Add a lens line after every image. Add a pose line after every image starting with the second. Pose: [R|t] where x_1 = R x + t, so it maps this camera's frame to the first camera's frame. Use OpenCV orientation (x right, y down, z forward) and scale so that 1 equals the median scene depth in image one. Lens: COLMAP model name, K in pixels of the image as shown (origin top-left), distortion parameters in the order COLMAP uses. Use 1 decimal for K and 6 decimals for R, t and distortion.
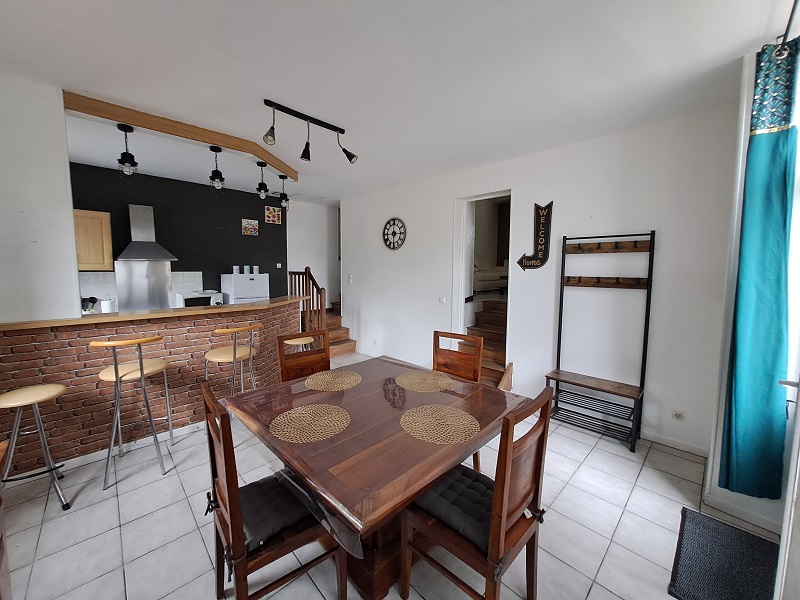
lens RADIAL K [[316.0, 0, 398.0], [0, 316.0, 298.7], [0, 0, 1]] dist [0.000370, 0.000044]
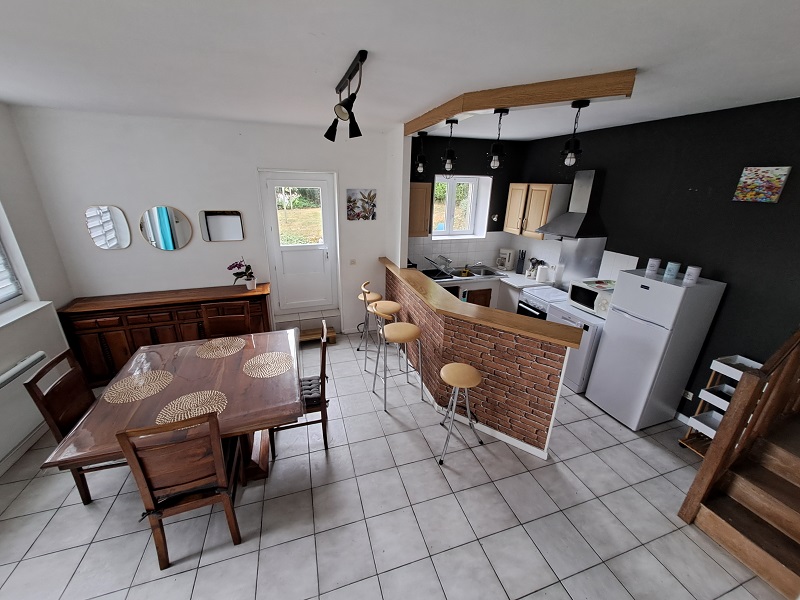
lens RADIAL K [[316.0, 0, 397.1], [0, 316.0, 297.7], [0, 0, 1]] dist [0.000370, 0.000044]
pose [[-0.440562, 0.296733, -0.847263, 0.220375], [-0.096678, 0.922620, 0.373396, -0.207532], [0.892501, 0.246416, -0.377783, 0.792354]]
